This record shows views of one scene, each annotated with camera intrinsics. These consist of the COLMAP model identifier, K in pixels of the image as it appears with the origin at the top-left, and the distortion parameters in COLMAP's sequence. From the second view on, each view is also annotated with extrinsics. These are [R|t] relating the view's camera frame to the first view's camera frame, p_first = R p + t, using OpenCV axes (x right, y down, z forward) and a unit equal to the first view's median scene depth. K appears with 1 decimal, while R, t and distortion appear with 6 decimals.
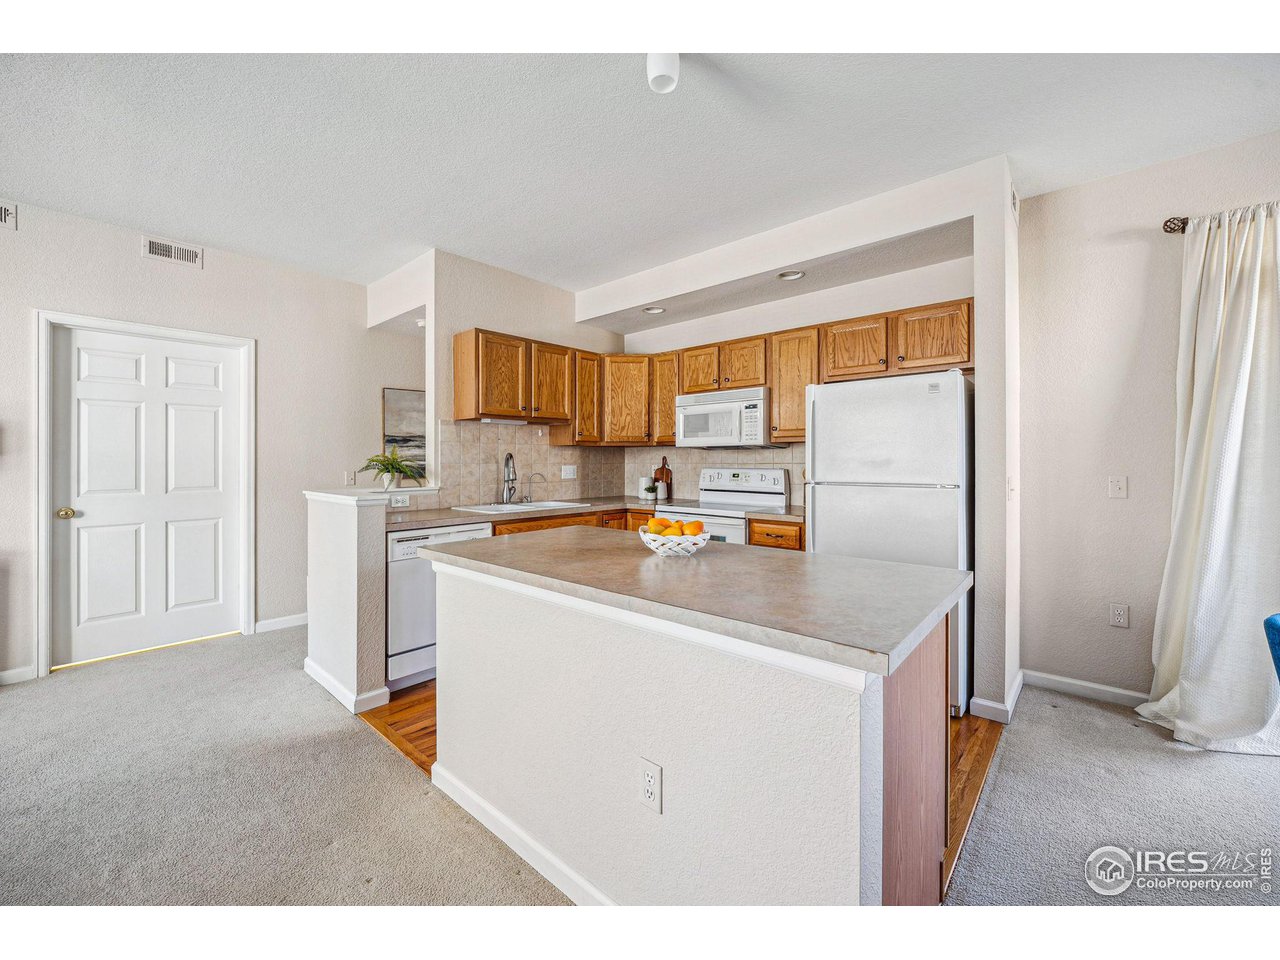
lens RADIAL K [[515.9, 0, 640.1], [0, 515.9, 458.1], [0, 0, 1]] dist [-0.011165, 0.001402]
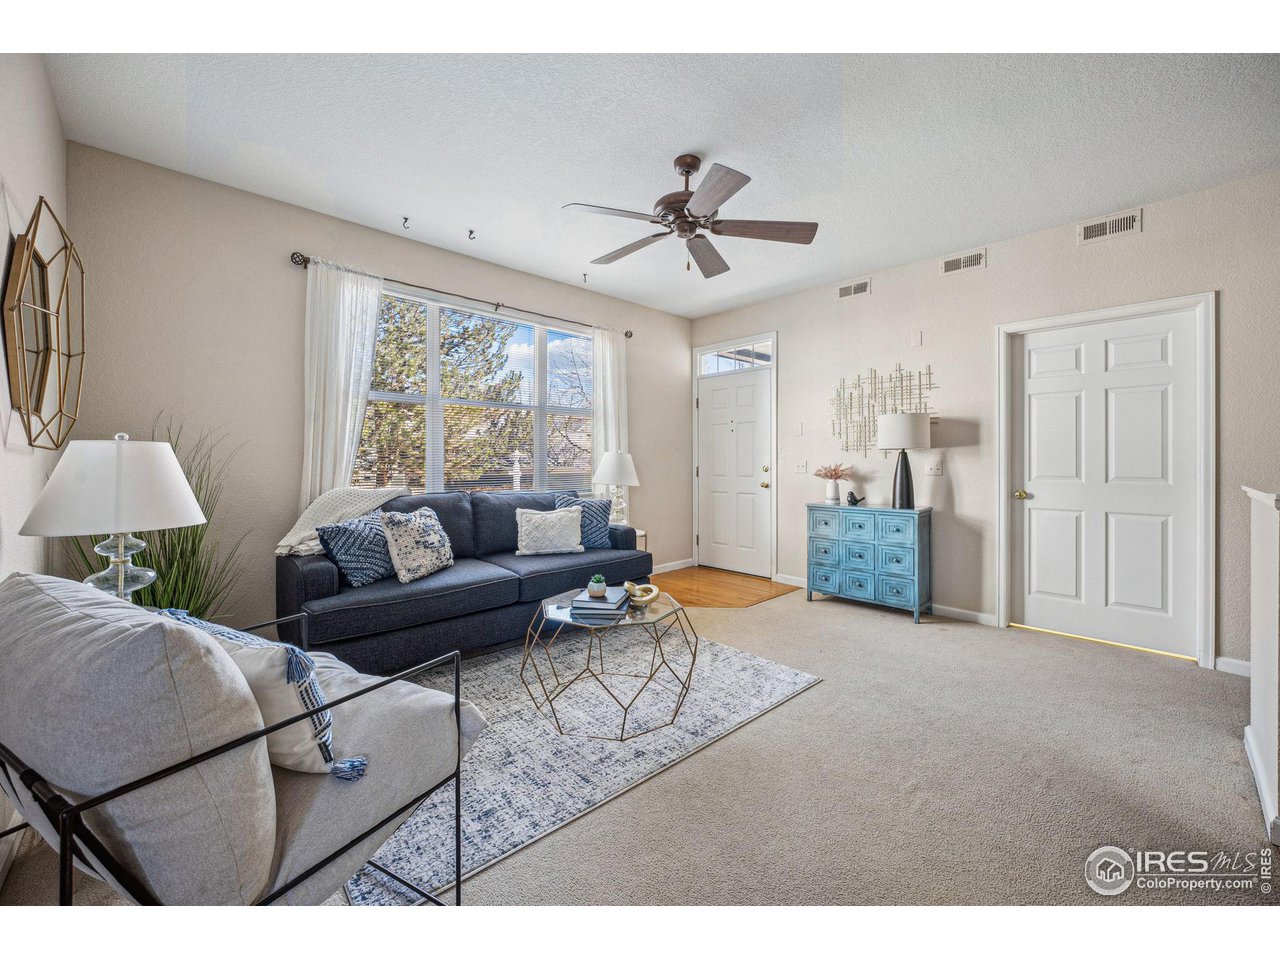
lens RADIAL K [[515.9, 0, 644.5], [0, 515.9, 454.6], [0, 0, 1]] dist [-0.011165, 0.001402]
pose [[-0.083289, -0.008422, -0.996490, 0.093389], [0.002470, 0.999959, -0.008658, 0.021773], [0.996522, -0.003183, -0.083265, 0.211277]]
